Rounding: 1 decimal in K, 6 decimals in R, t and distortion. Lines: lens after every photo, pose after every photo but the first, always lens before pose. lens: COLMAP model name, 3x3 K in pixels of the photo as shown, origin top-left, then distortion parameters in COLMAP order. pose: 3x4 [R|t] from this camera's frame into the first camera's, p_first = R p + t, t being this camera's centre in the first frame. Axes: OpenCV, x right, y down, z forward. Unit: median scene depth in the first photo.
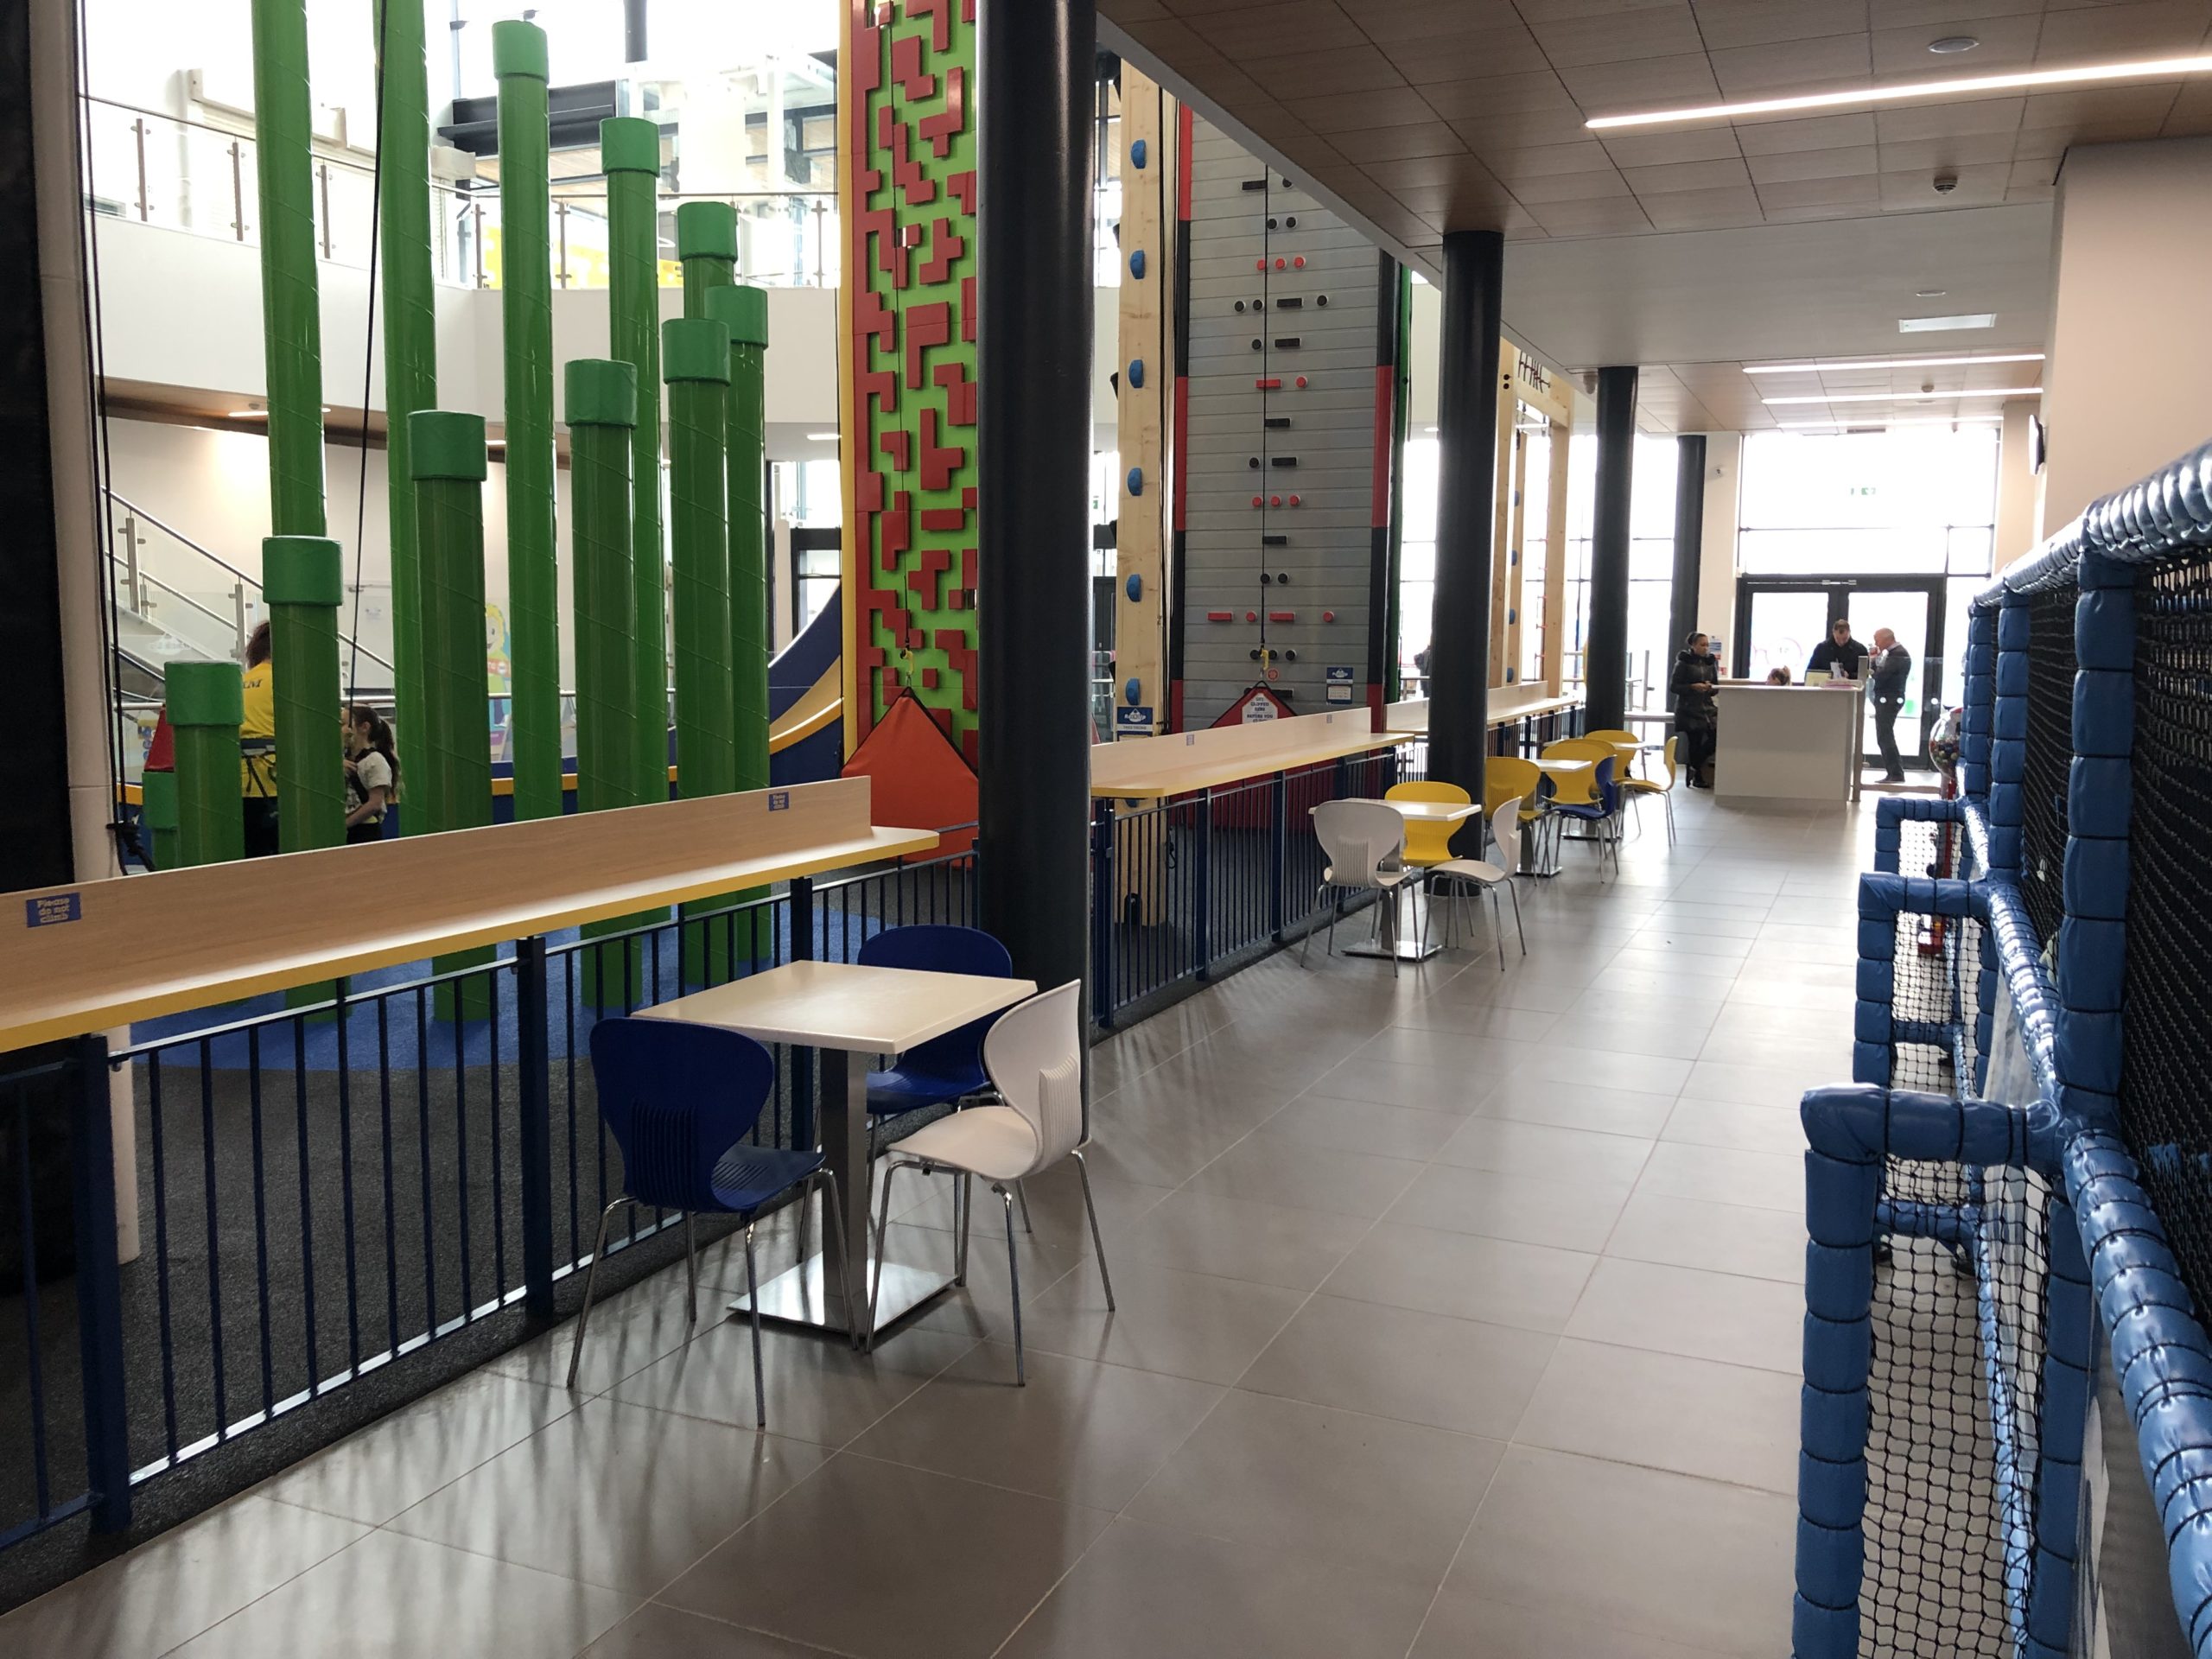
lens RADIAL K [[1813.0, 0, 1111.9], [0, 1813.0, 836.5], [0, 0, 1]] dist [0.070650, -0.134475]
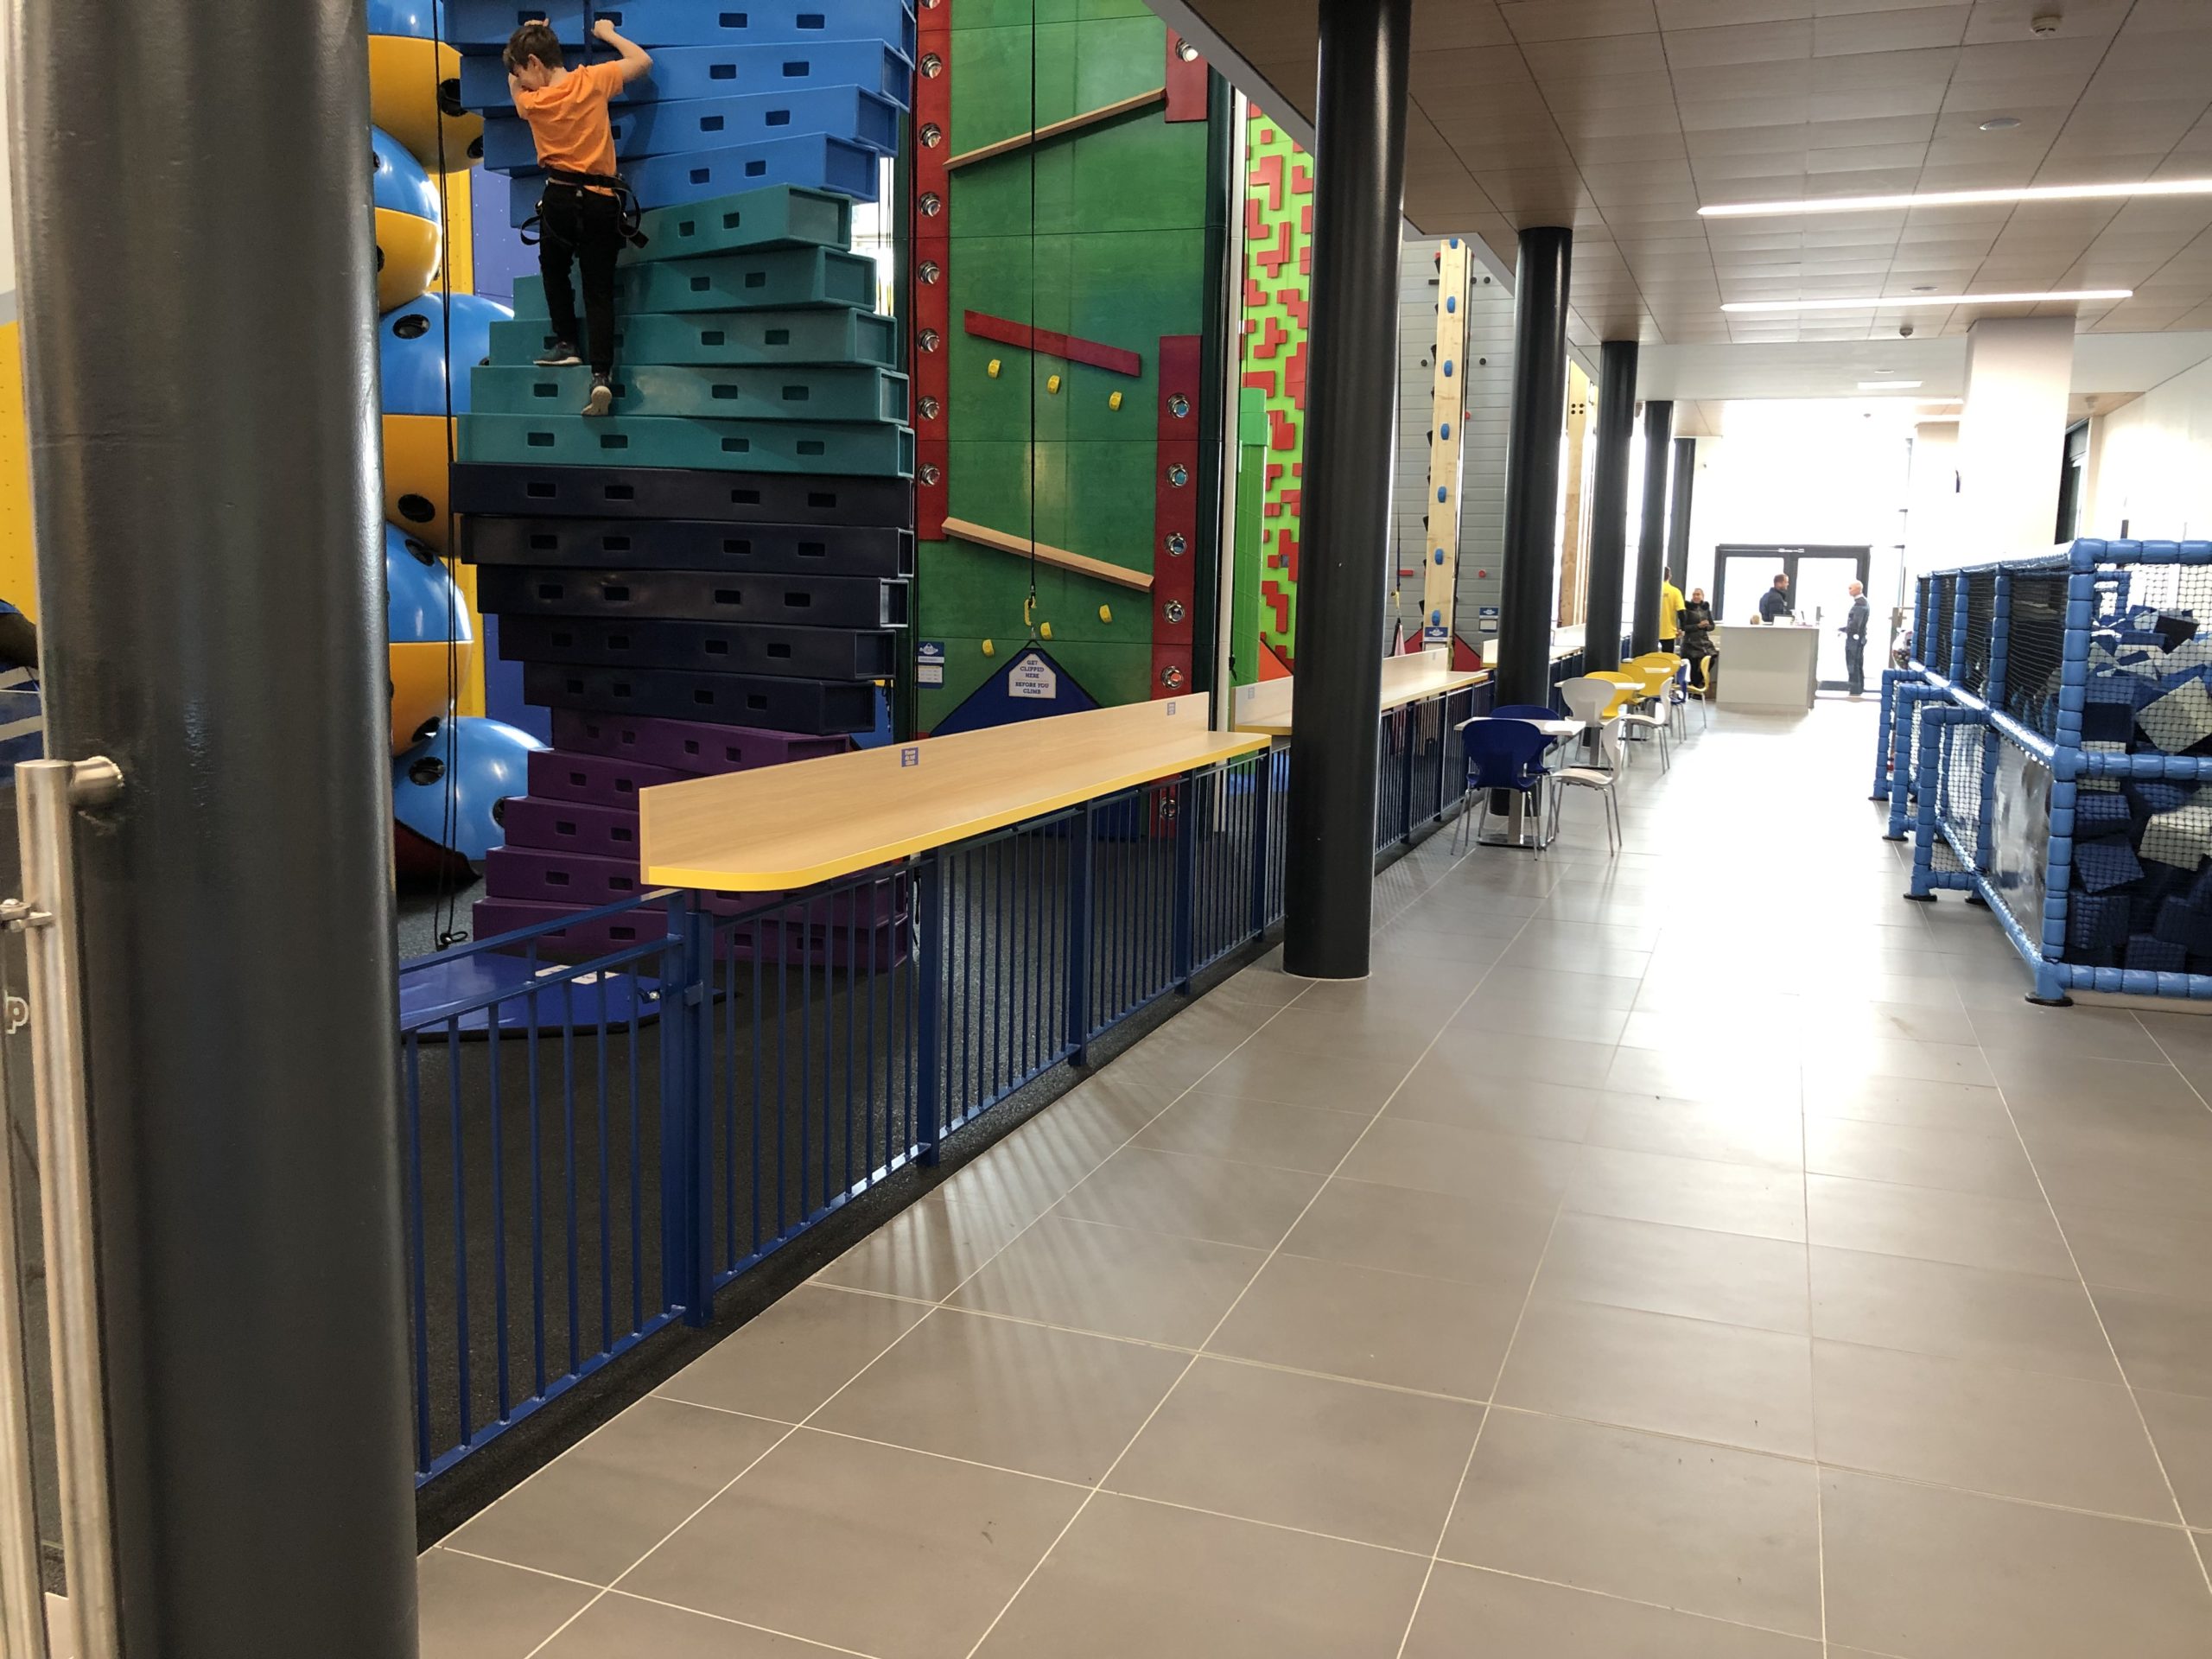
lens RADIAL K [[1813.0, 0, 1111.9], [0, 1813.0, 836.5], [0, 0, 1]] dist [0.070650, -0.134475]
pose [[0.997844, 0.000944, 0.065628, -0.329088], [-0.002760, 0.999616, 0.027587, 0.064422], [-0.065576, -0.027708, 0.997463, -0.560104]]
